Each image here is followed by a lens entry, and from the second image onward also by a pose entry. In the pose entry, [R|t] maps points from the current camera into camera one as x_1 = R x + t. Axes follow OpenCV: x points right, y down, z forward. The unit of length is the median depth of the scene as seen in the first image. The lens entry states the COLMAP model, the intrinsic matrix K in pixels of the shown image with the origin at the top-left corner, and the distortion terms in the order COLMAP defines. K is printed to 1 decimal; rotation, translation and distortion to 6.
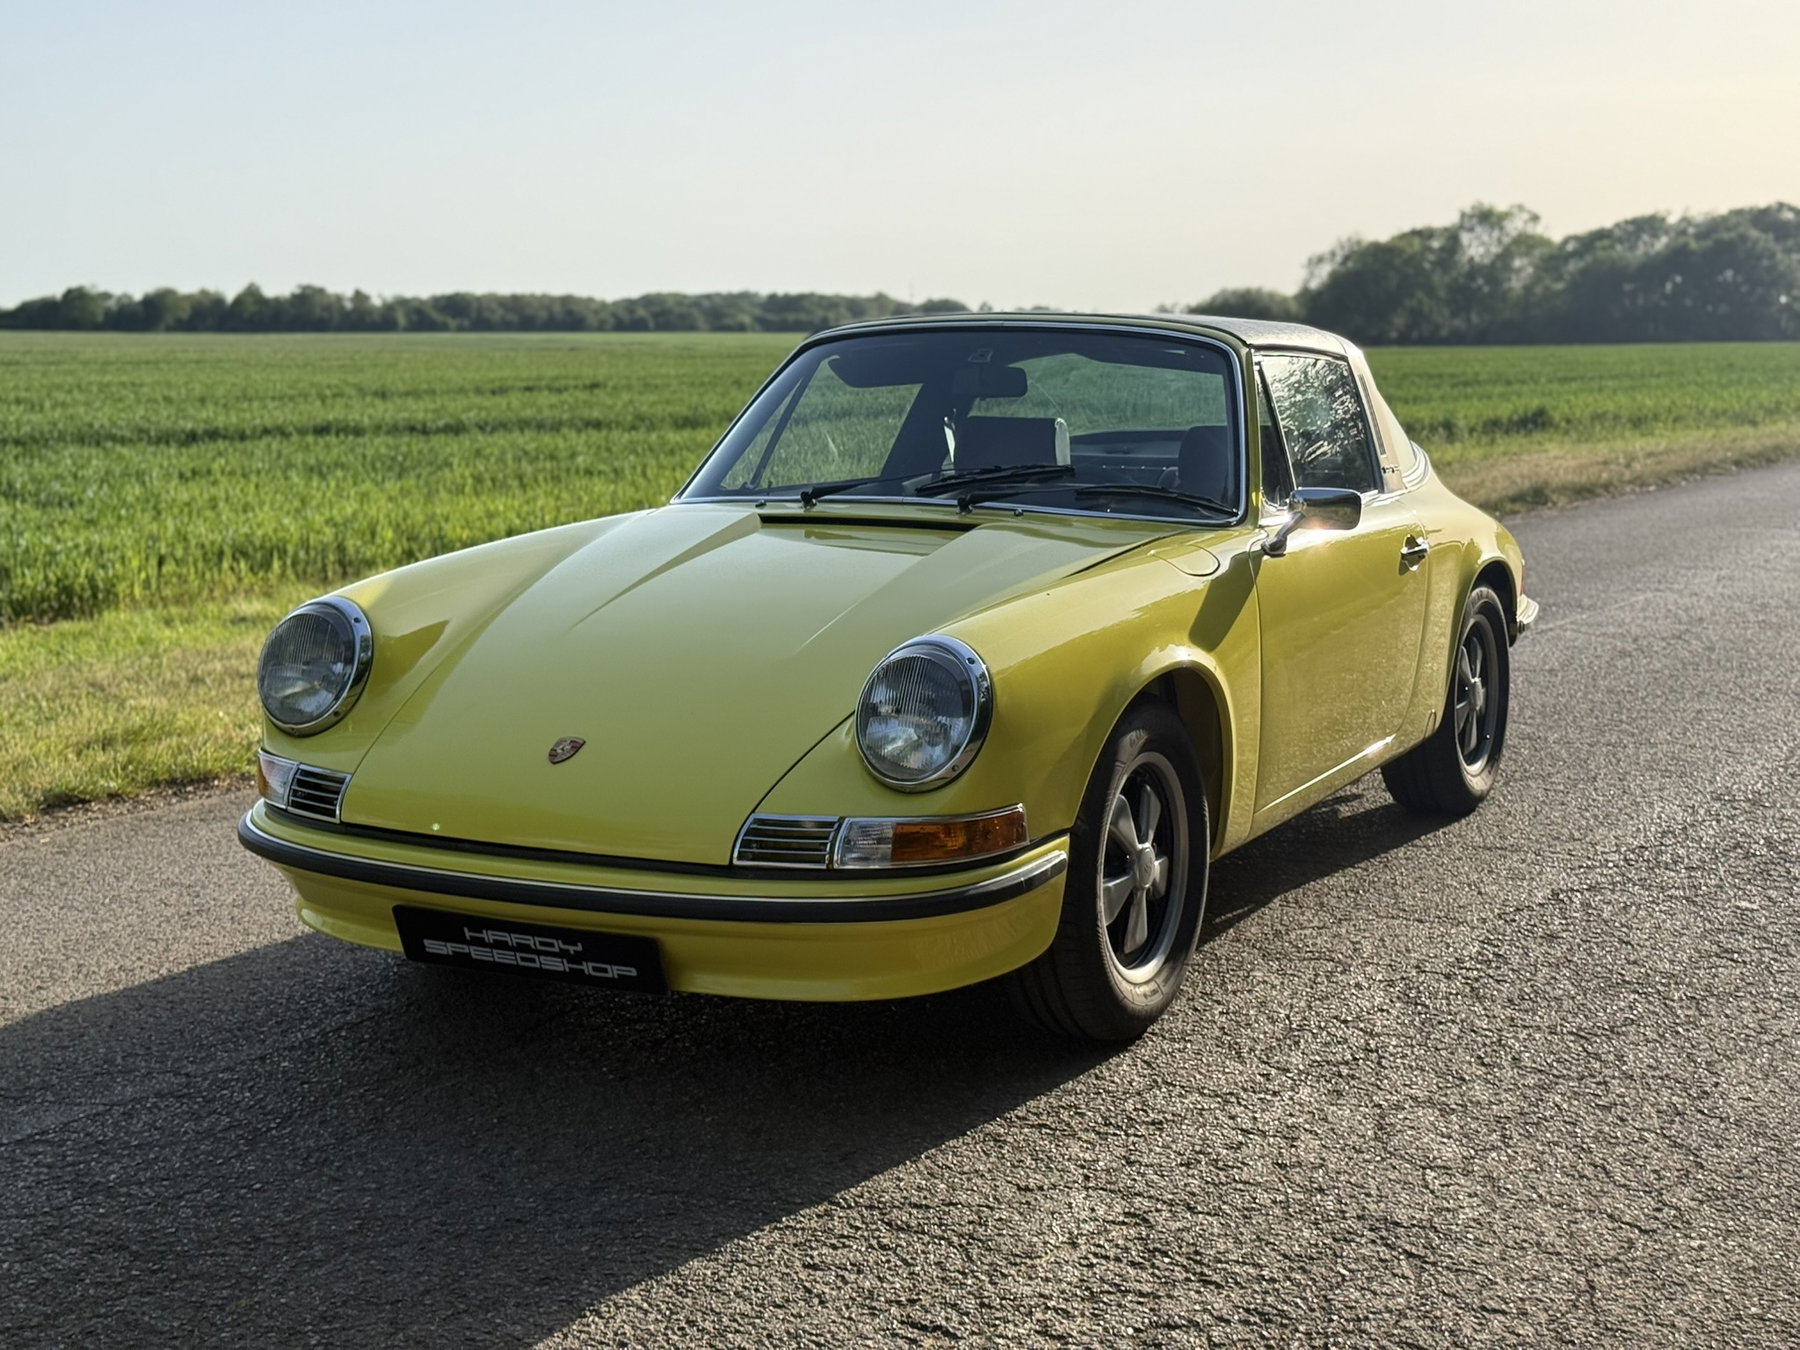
lens RADIAL K [[2538.7, 0, 900.0], [0, 2538.7, 675.0], [0, 0, 1]] dist [0.190707, -0.408853]
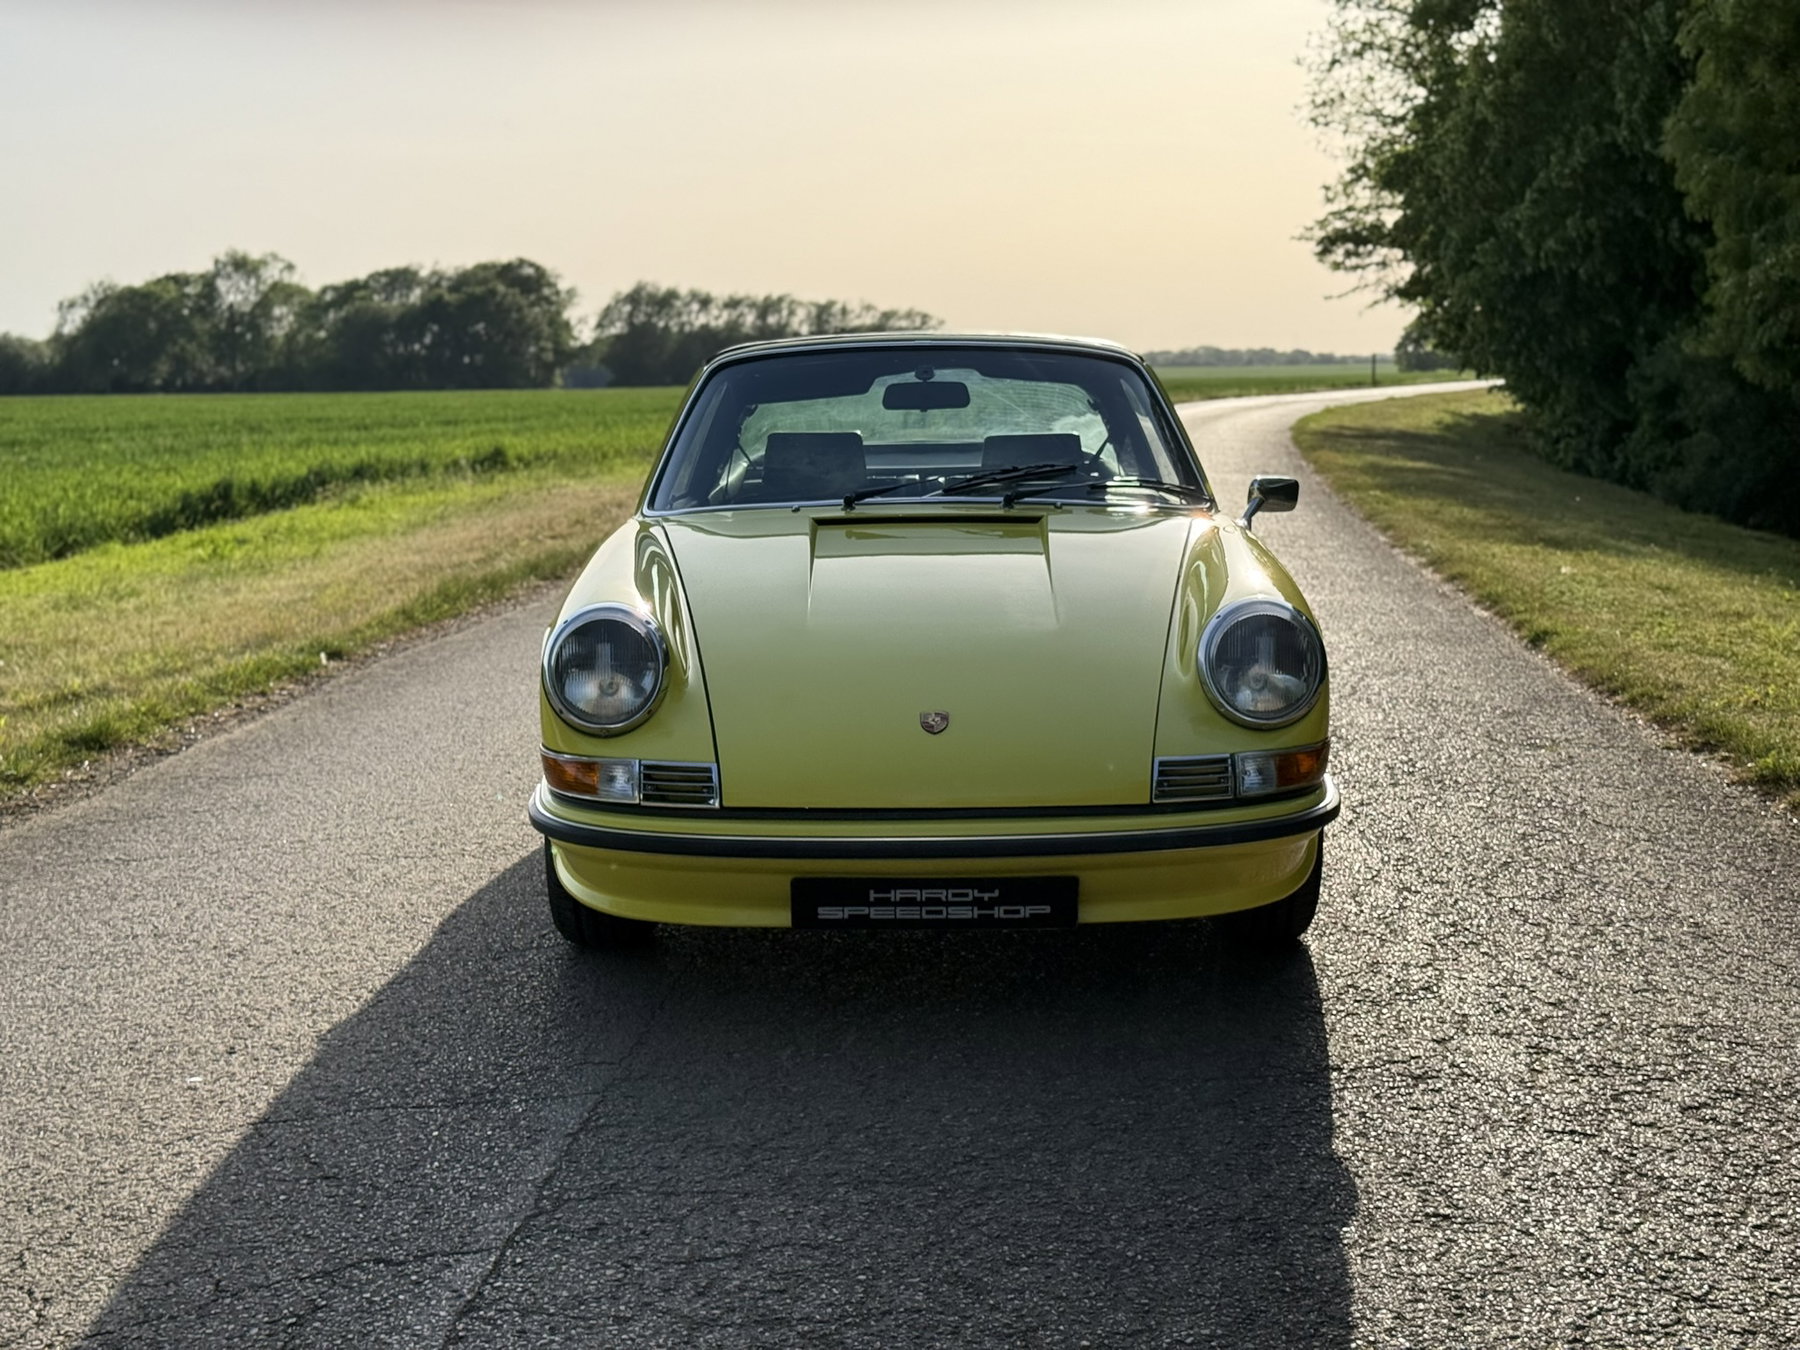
lens RADIAL K [[2540.0, 0, 902.2], [0, 2540.0, 696.0], [0, 0, 1]] dist [0.167391, -0.271820]
pose [[0.882514, -0.068295, 0.465300, -0.630152], [0.073282, 0.997284, 0.007387, 0.008770], [-0.464541, 0.027579, 0.885122, 0.030168]]
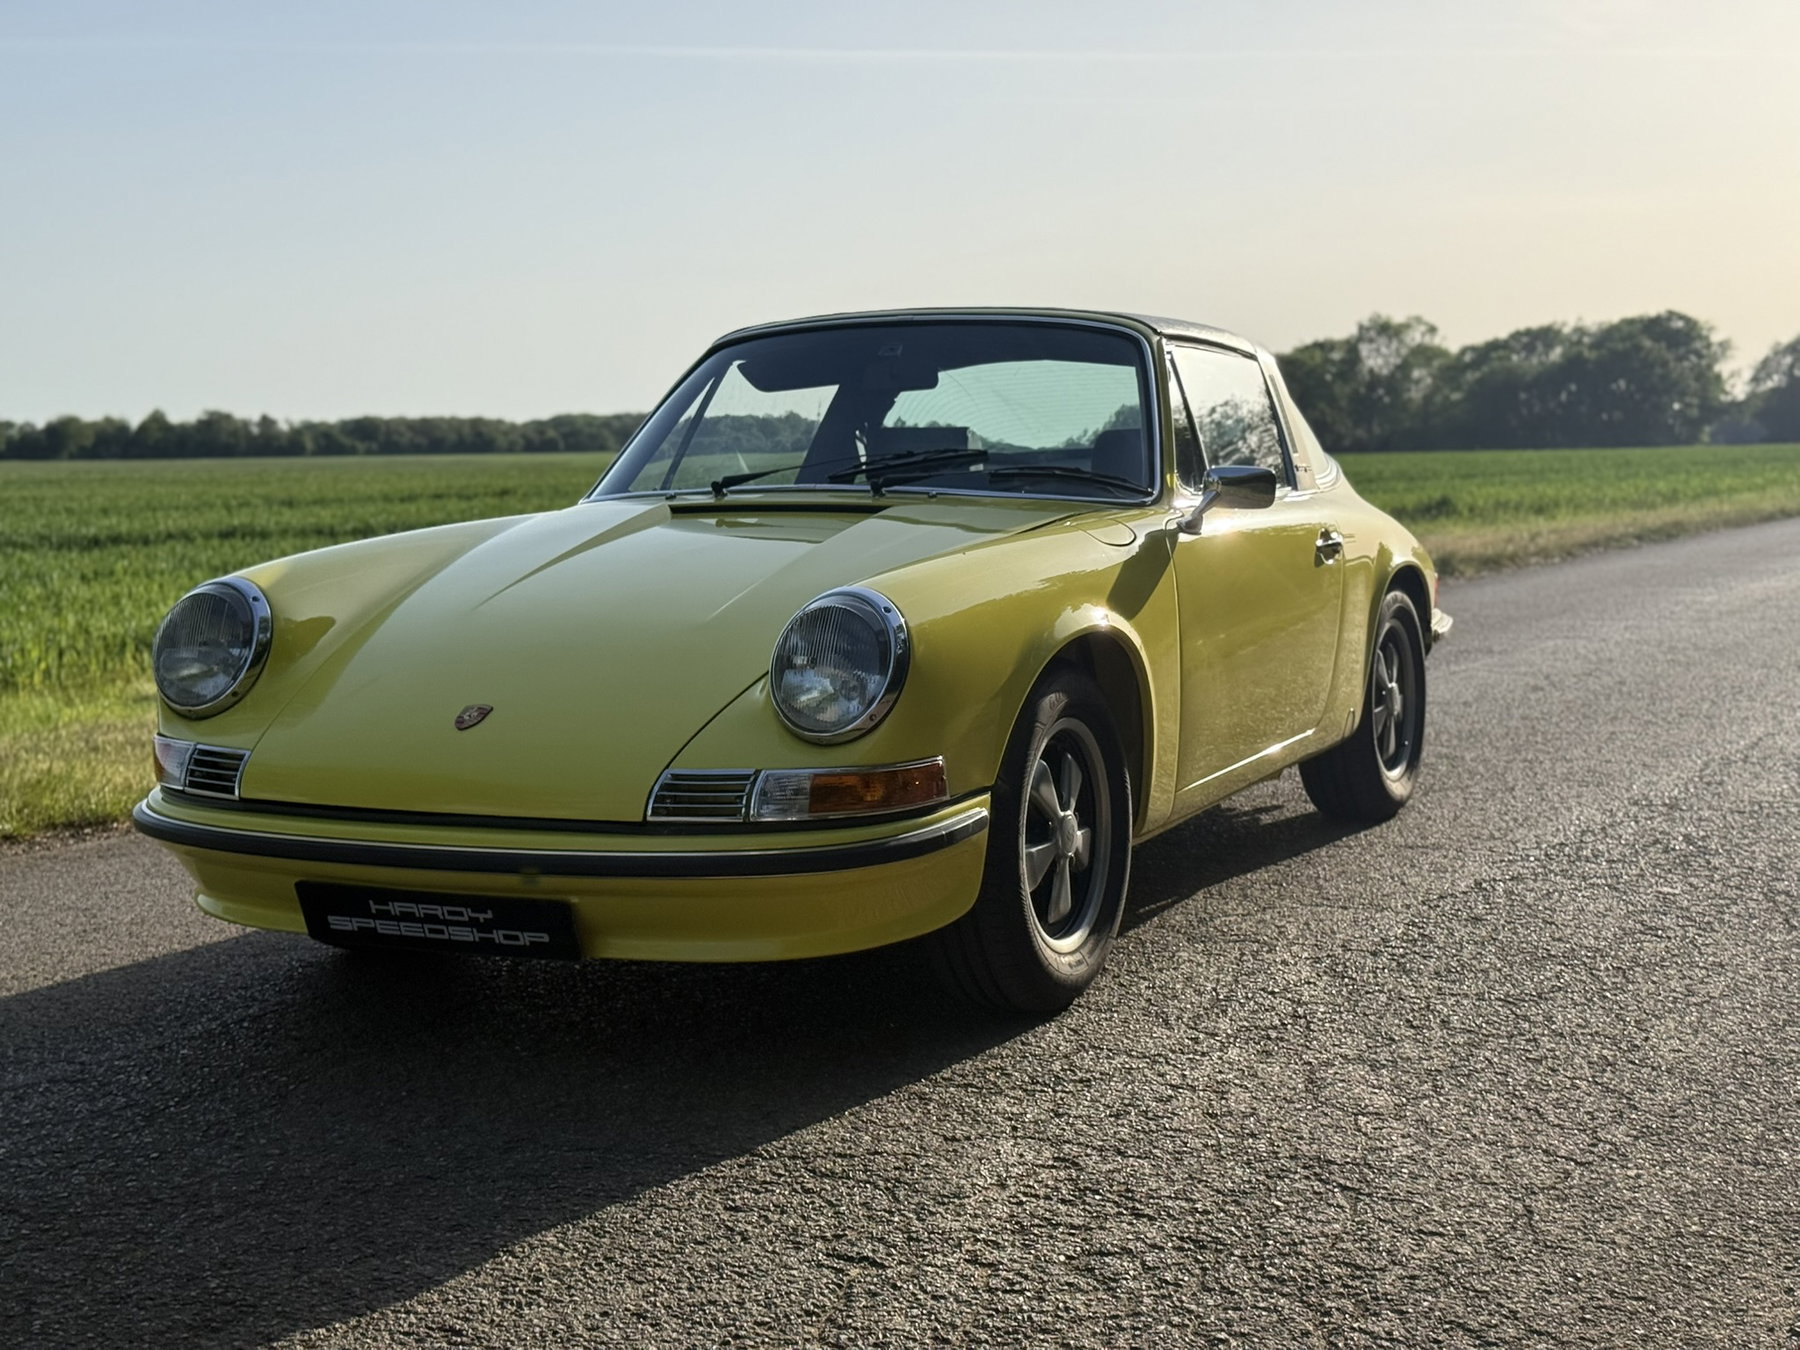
lens RADIAL K [[2540.0, 0, 902.2], [0, 2540.0, 696.0], [0, 0, 1]] dist [0.167391, -0.271820]
pose [[0.999259, -0.017376, 0.034351, -0.000435], [0.018692, 0.999089, -0.038372, 0.059689], [-0.033653, 0.038986, 0.998673, 0.018776]]
